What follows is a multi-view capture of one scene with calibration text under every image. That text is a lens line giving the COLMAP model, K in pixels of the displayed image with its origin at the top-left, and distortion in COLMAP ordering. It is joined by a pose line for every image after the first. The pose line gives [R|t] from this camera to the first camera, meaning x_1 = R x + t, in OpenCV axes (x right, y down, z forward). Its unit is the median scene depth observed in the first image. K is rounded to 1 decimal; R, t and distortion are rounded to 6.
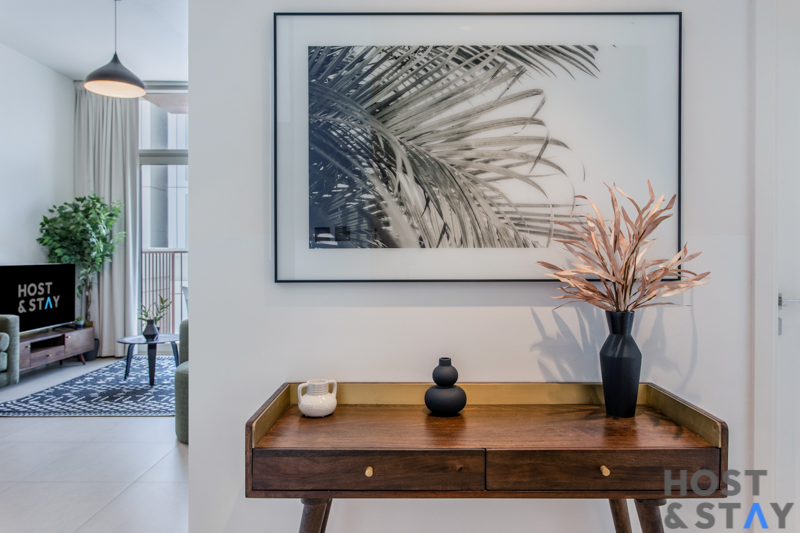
lens RADIAL K [[555.6, 0, 393.2], [0, 555.6, 243.5], [0, 0, 1]] dist [0.023165, 0.011622]
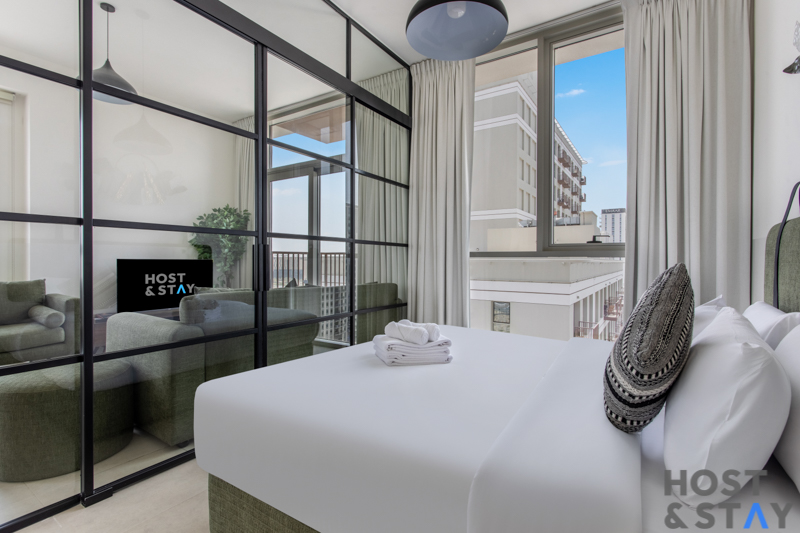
lens RADIAL K [[377.5, 0, 401.9], [0, 377.5, 260.4], [0, 0, 1]] dist [0.011466, 0.000204]
pose [[0.838271, 0.007109, -0.545207, 0.272375], [-0.002509, 0.999955, 0.009181, 0.027647], [0.545248, -0.006328, 0.838251, 0.510639]]
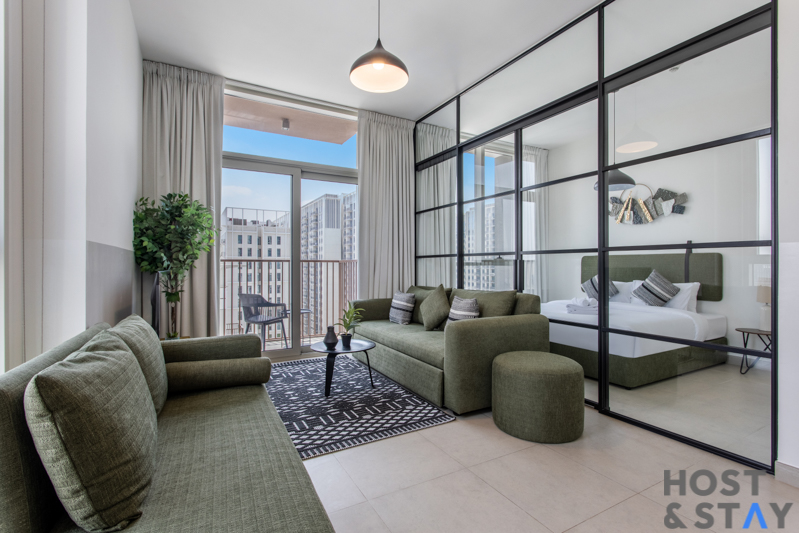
lens RADIAL K [[377.0, 0, 404.0], [0, 377.0, 260.9], [0, 0, 1]] dist [0.011466, 0.000204]
pose [[0.865198, 0.008479, 0.501359, -0.566973], [-0.006325, 0.999962, -0.005998, 0.022018], [-0.501390, 0.002018, 0.865219, 0.329920]]
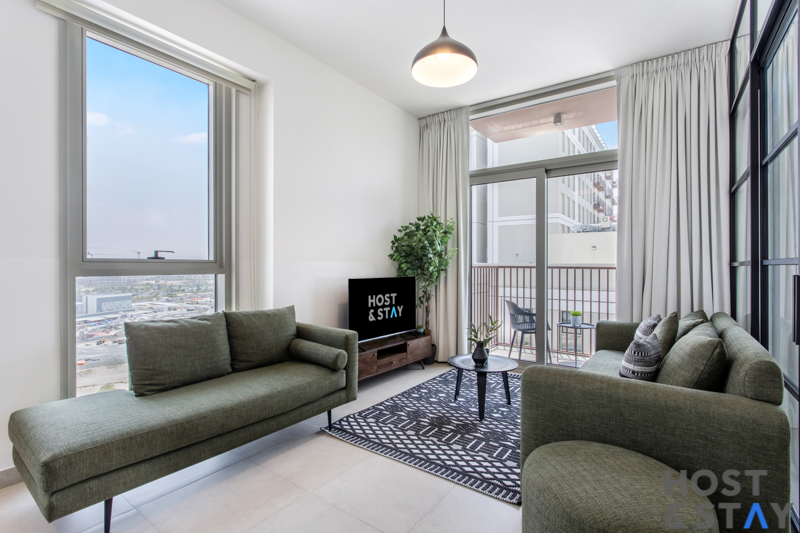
lens RADIAL K [[377.5, 0, 402.5], [0, 377.5, 260.6], [0, 0, 1]] dist [0.011466, 0.000204]
pose [[0.823622, 0.003978, -0.567125, -0.169258], [-0.004621, 0.999989, 0.000303, 0.003563], [0.567120, 0.002372, 0.823631, 0.375095]]
